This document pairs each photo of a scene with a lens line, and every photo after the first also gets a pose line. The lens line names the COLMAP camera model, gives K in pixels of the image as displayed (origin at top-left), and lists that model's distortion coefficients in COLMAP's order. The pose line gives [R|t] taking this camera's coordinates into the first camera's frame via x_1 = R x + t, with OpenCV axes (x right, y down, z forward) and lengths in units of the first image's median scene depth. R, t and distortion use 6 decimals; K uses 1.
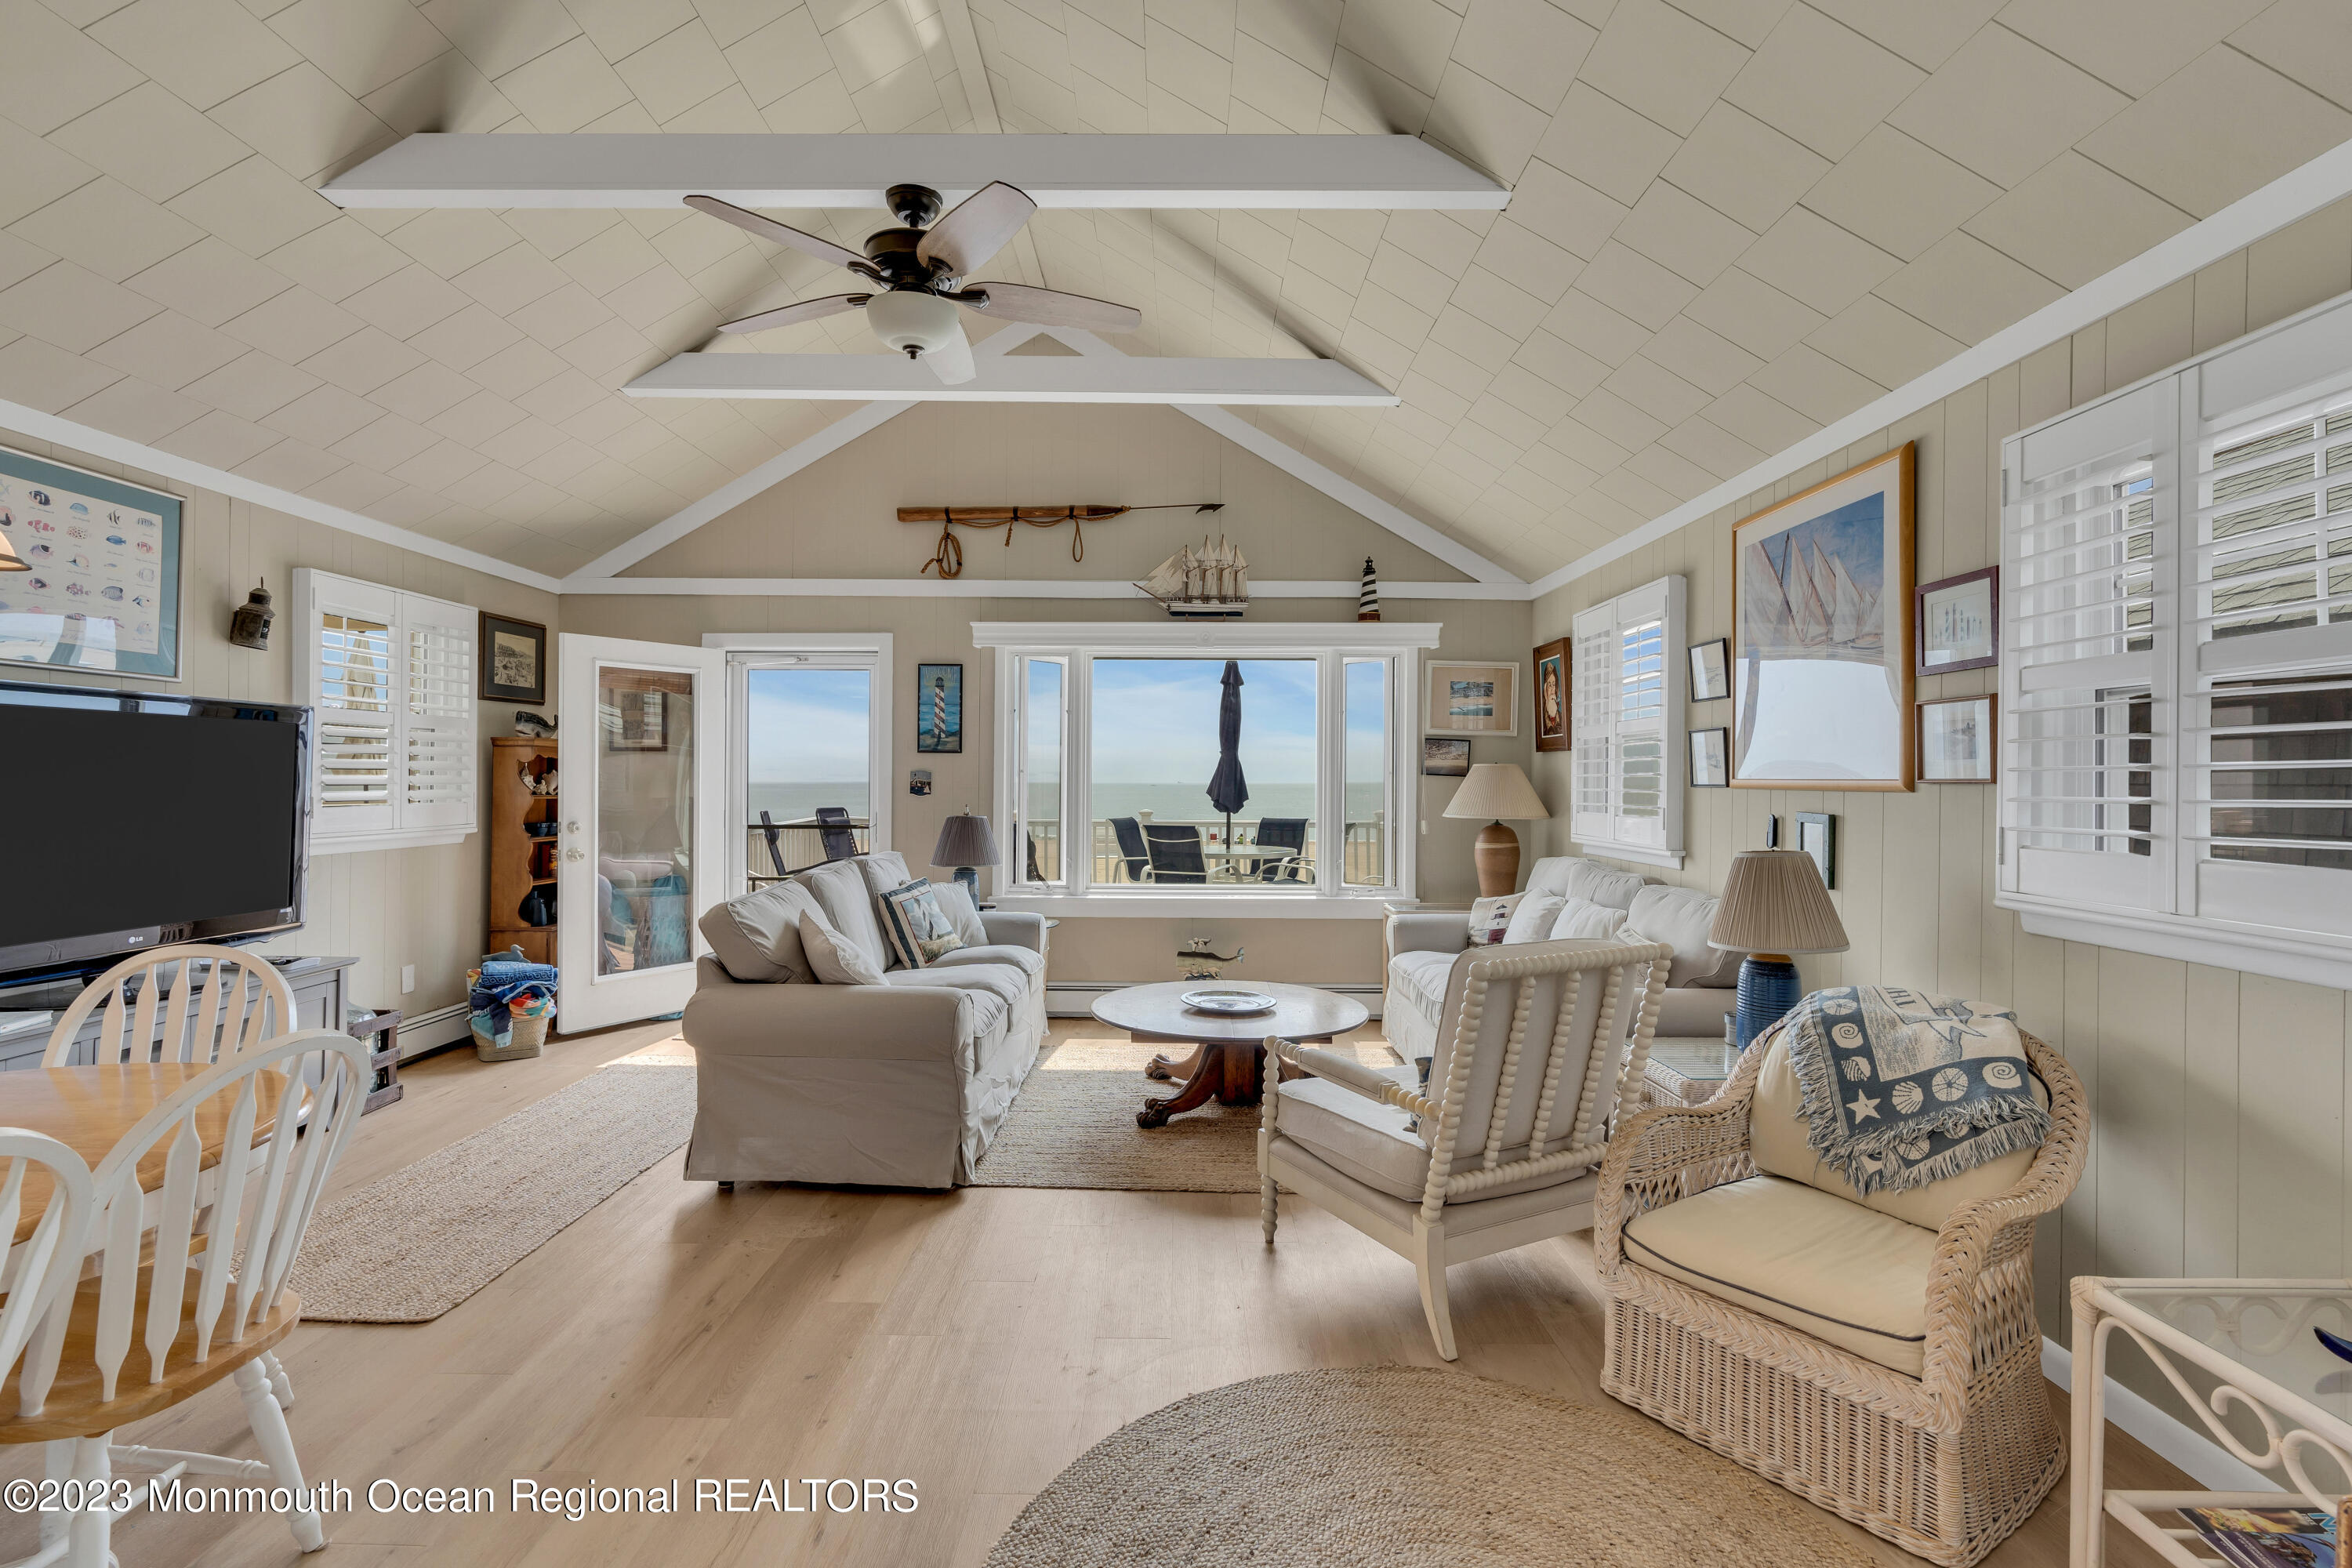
lens RADIAL K [[1071.8, 0, 1180.1], [0, 1071.8, 784.0], [0, 0, 1]] dist [0.001067, -0.000137]
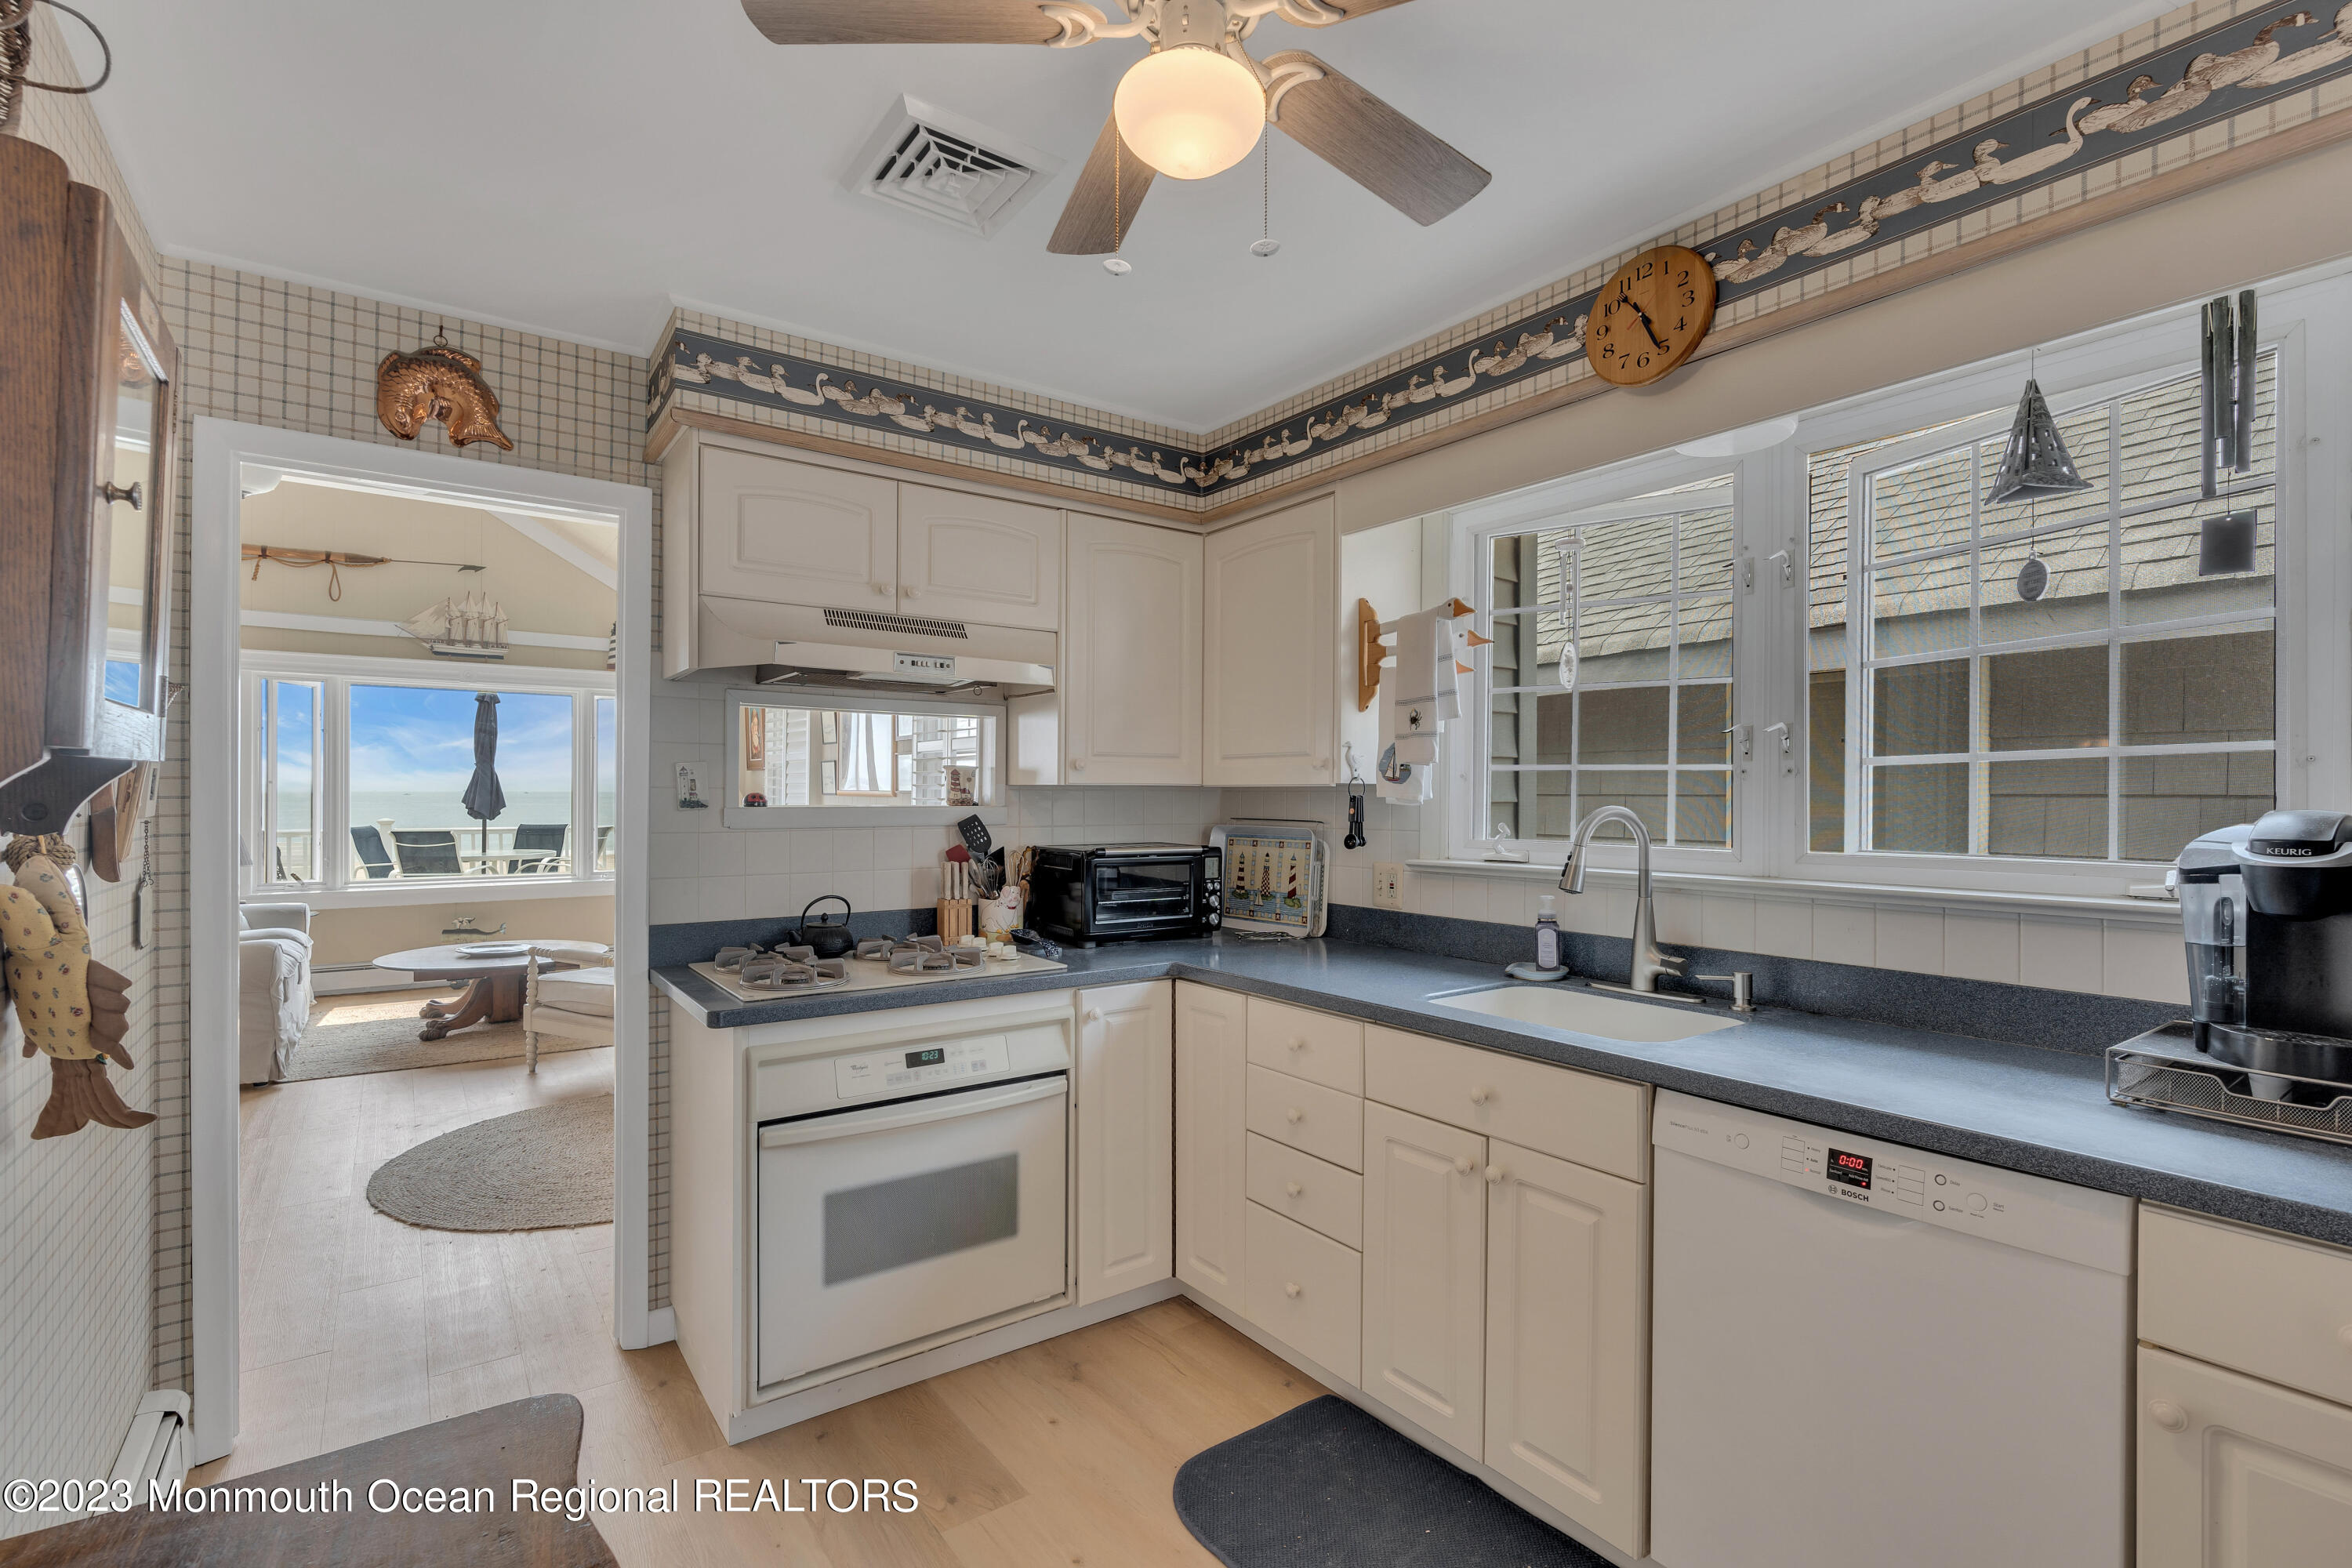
lens RADIAL K [[1071.8, 0, 1172.7], [0, 1071.8, 792.0], [0, 0, 1]] dist [0.001067, -0.000137]
pose [[0.809815, -0.003125, 0.586678, -0.043320], [0.003537, 0.999994, 0.000444, 0.000854], [-0.586675, 0.001716, 0.809820, -0.465585]]
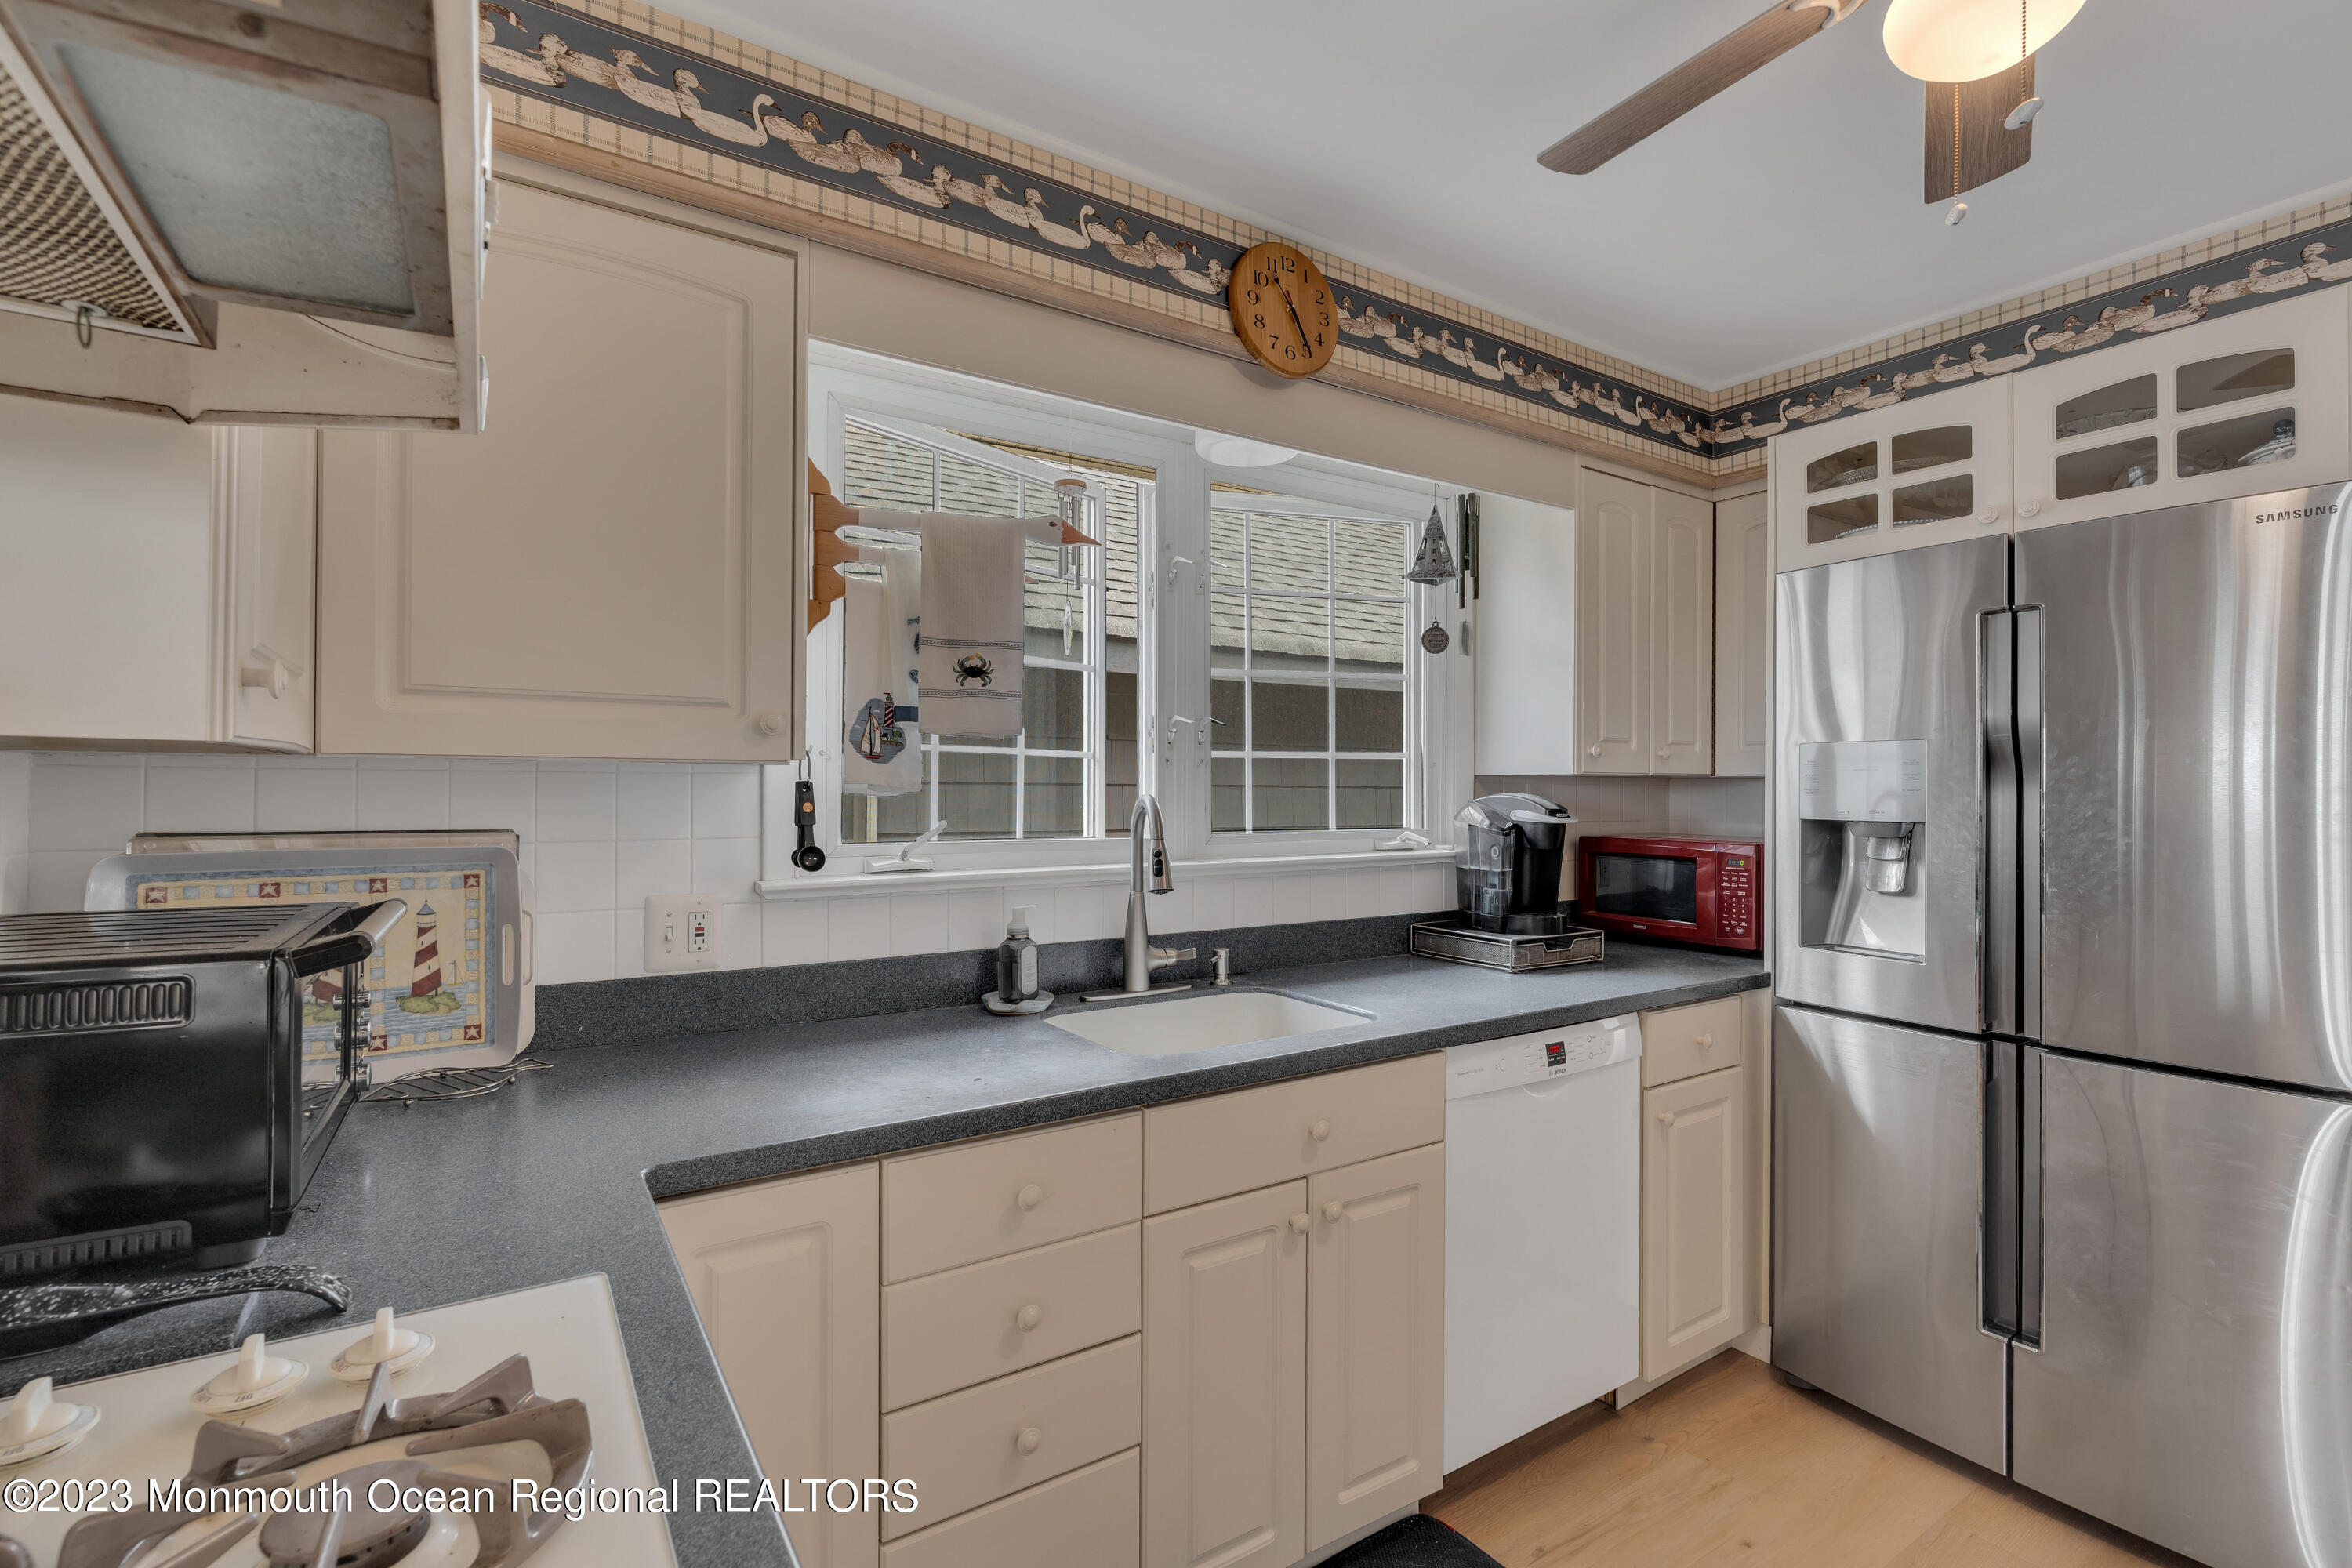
lens RADIAL K [[1071.8, 0, 1178.4], [0, 1071.8, 782.8], [0, 0, 1]] dist [0.001067, -0.000137]
pose [[-0.551993, -0.000570, 0.833849, 0.095874], [-0.006006, 0.999977, -0.003293, 0.008901], [-0.833827, -0.006826, -0.551983, 0.585083]]
